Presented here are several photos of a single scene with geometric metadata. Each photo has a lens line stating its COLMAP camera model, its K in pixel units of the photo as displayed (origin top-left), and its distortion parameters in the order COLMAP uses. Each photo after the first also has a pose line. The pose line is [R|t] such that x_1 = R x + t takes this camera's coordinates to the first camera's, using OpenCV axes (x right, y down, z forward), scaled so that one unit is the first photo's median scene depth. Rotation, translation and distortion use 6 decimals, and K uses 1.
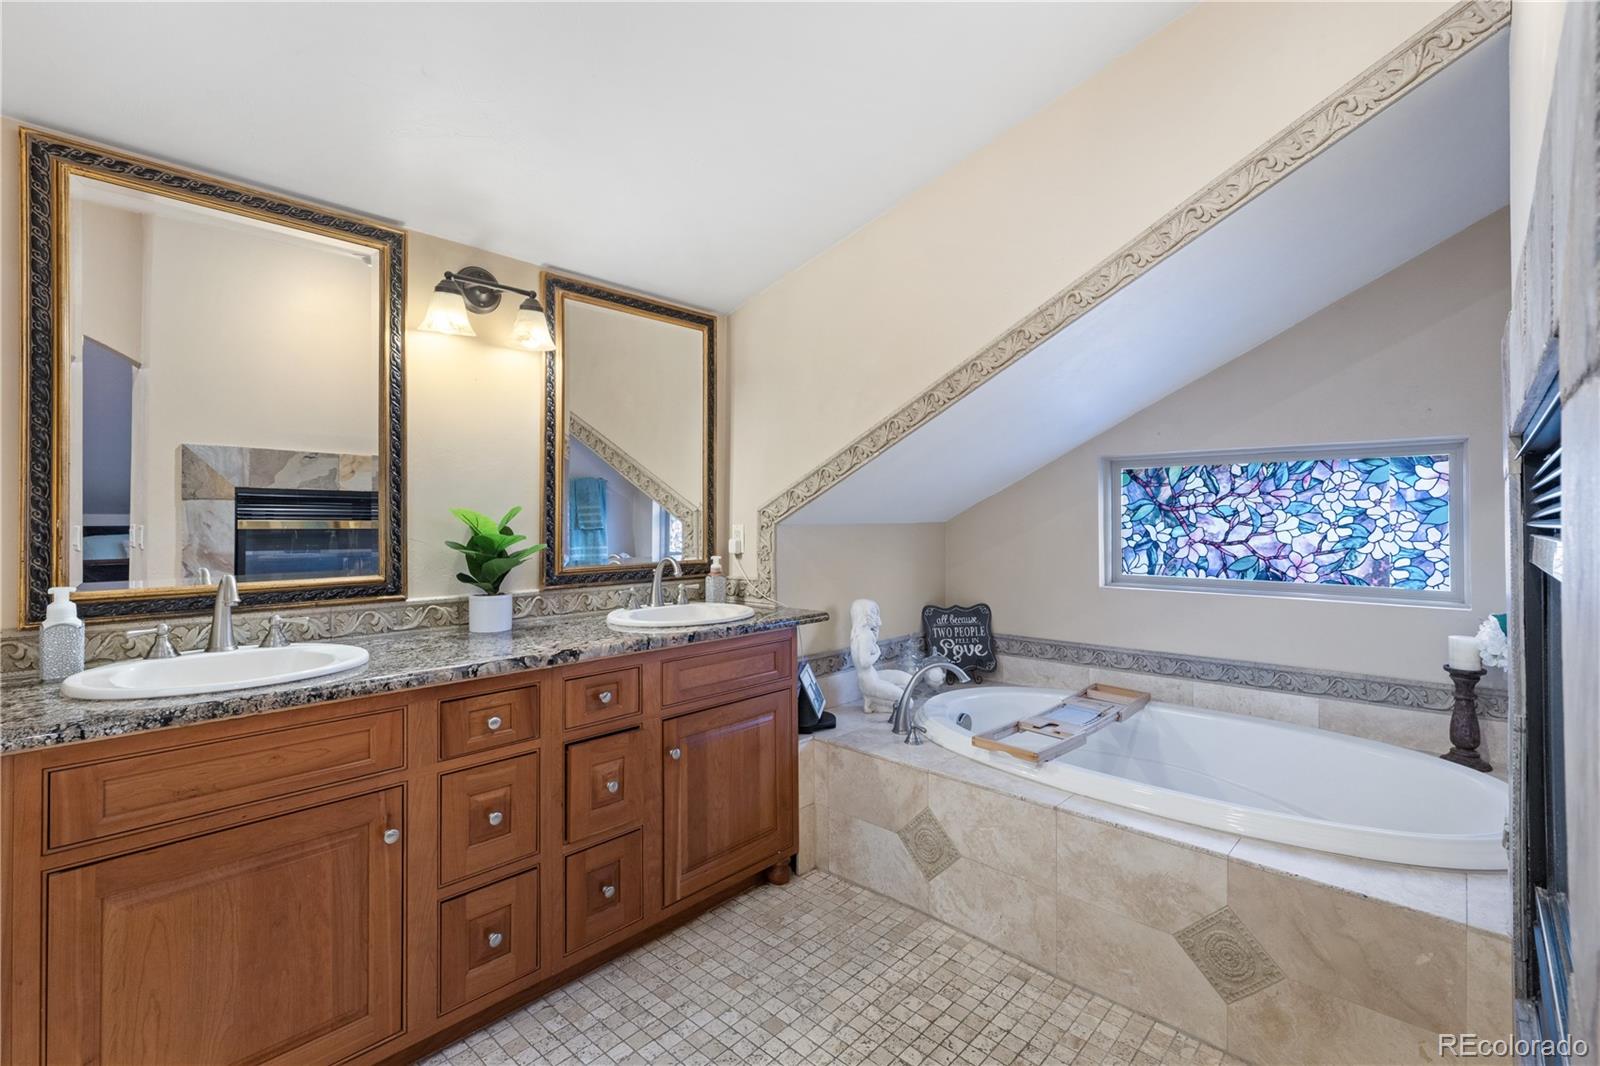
lens RADIAL K [[714.2, 0, 798.0], [0, 714.2, 526.8], [0, 0, 1]] dist [0.004640, -0.000106]
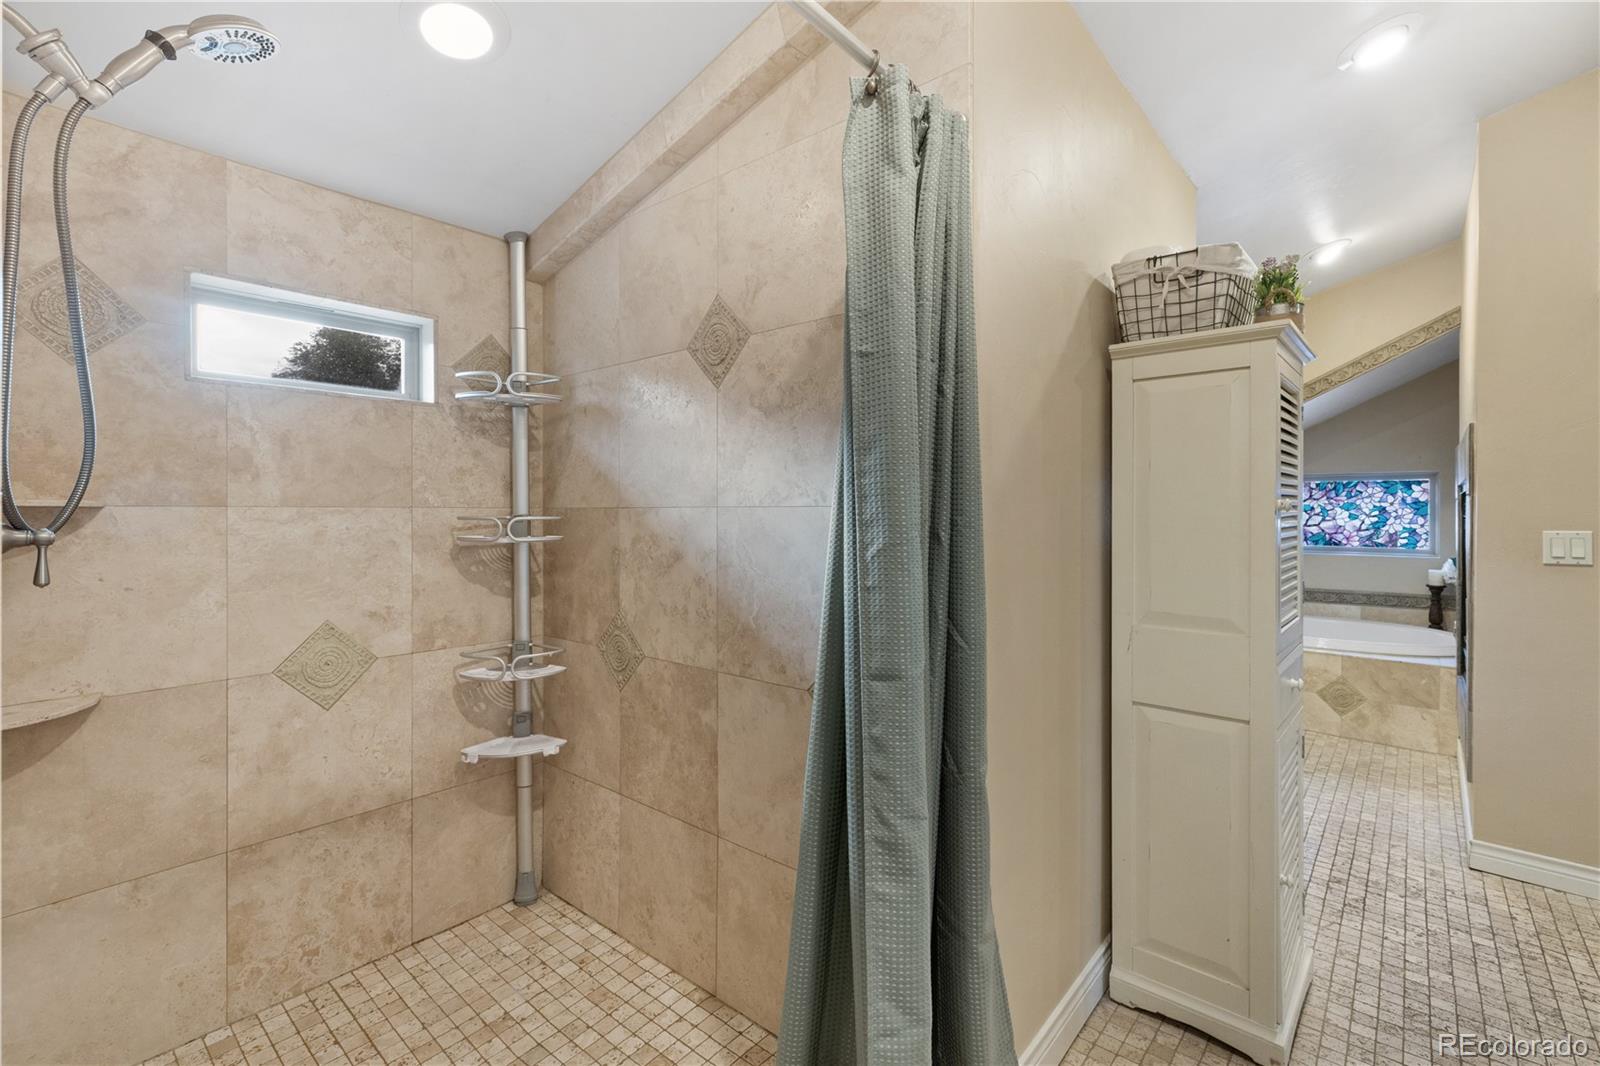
lens RADIAL K [[714.2, 0, 798.4], [0, 714.2, 526.6], [0, 0, 1]] dist [0.004640, -0.000106]
pose [[0.999344, -0.001629, 0.036182, -0.846560], [0.001131, 0.999905, 0.013768, -0.000971], [-0.036201, -0.013718, 0.999250, -0.858160]]
